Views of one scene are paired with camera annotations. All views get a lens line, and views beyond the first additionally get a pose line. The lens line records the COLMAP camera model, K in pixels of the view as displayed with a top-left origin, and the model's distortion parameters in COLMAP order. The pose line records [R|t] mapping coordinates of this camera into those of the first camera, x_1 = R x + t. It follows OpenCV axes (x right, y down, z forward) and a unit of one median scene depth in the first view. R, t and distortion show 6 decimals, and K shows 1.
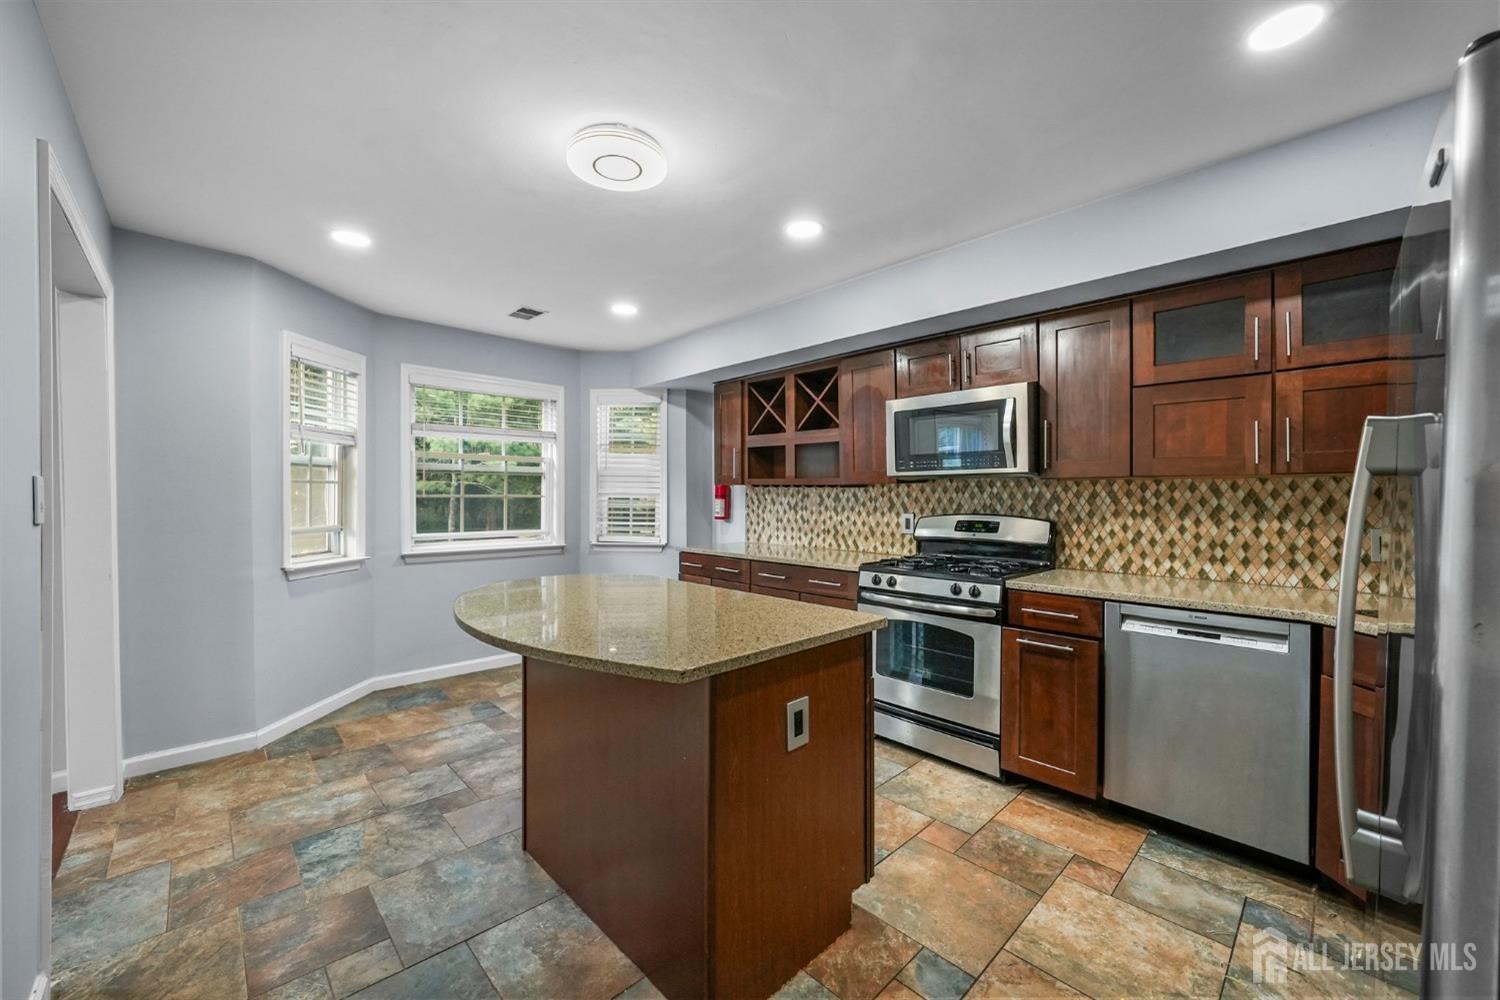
lens RADIAL K [[597.3, 0, 750.0], [0, 597.3, 500.0], [0, 0, 1]] dist [-0.021352, -0.000007]
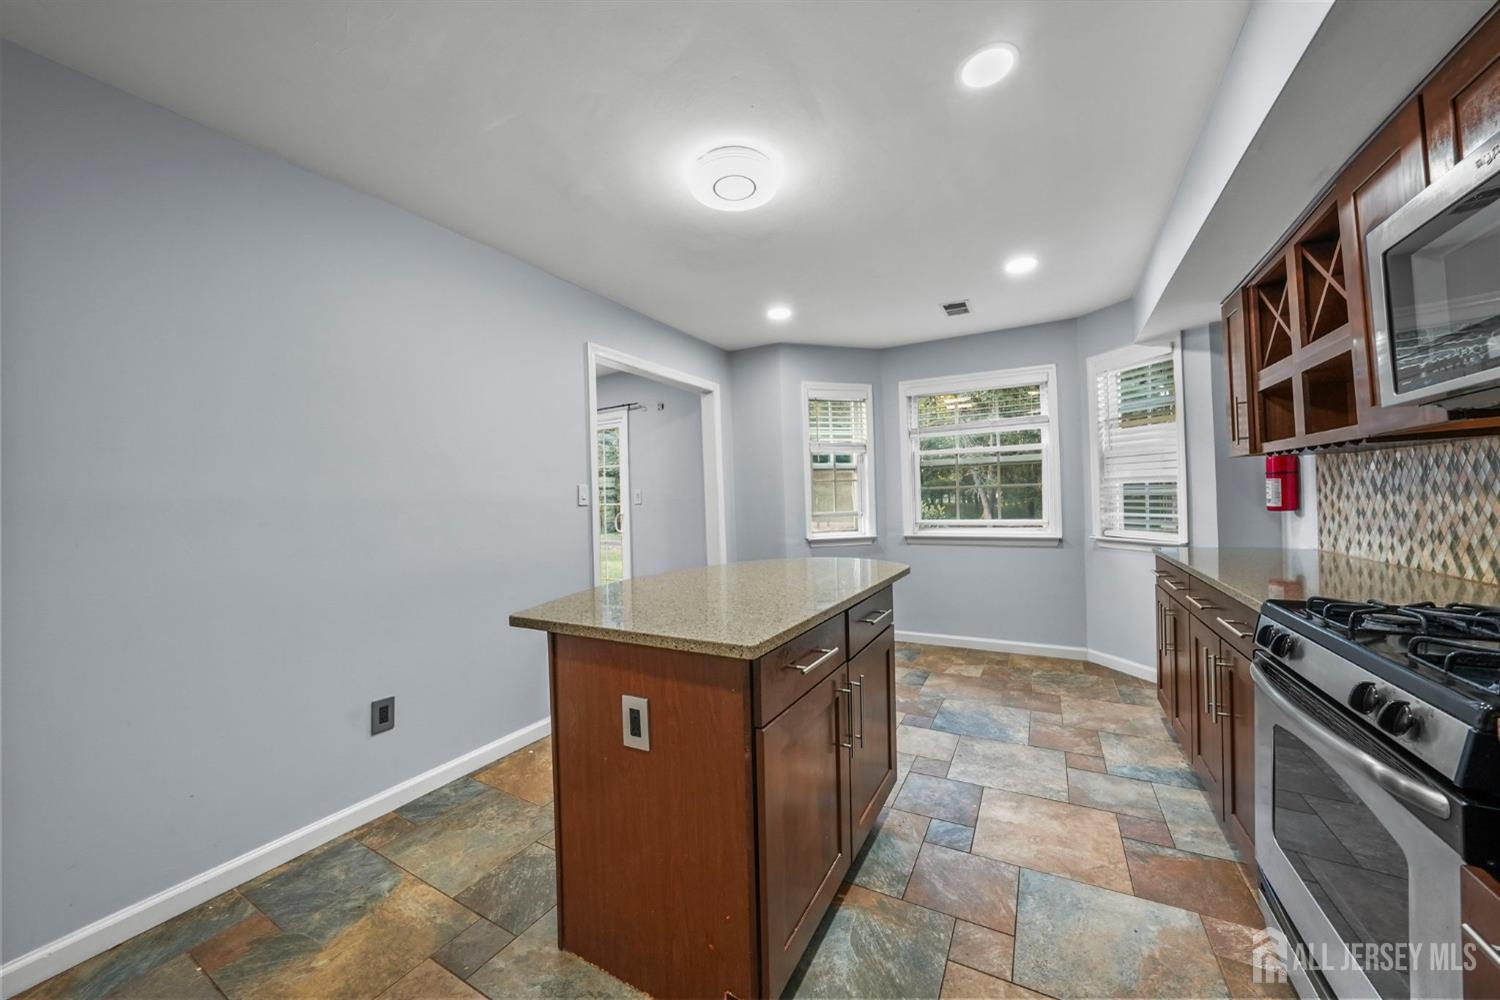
lens RADIAL K [[523.1, 0, 758.1], [0, 523.1, 498.4], [0, 0, 1]] dist [-0.001024, 0.000048]
pose [[0.313547, -0.013083, -0.949483, 0.383533], [0.019636, 0.999781, -0.007292, 0.016030], [0.949370, -0.016357, 0.313735, 0.392001]]
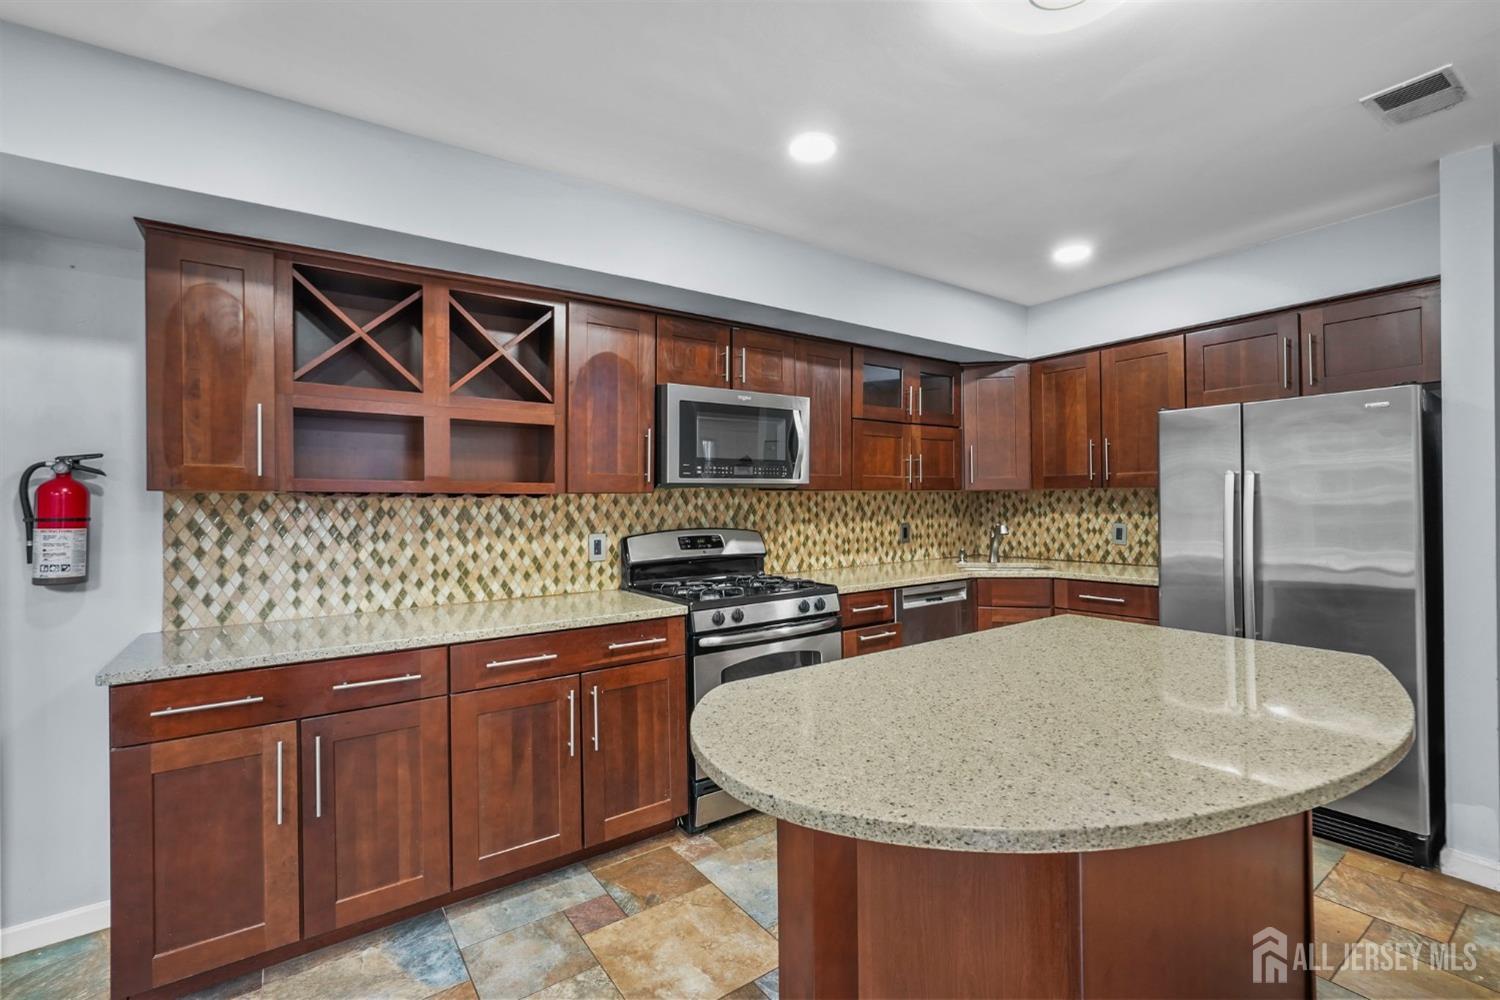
lens RADIAL K [[661.8, 0, 766.0], [0, 661.8, 497.4], [0, 0, 1]] dist [-0.001902, 0.000353]
pose [[0.126190, 0.005339, 0.991992, -0.500990], [0.021007, 0.999747, -0.008053, -0.010675], [-0.991784, 0.021855, 0.126046, 0.663604]]
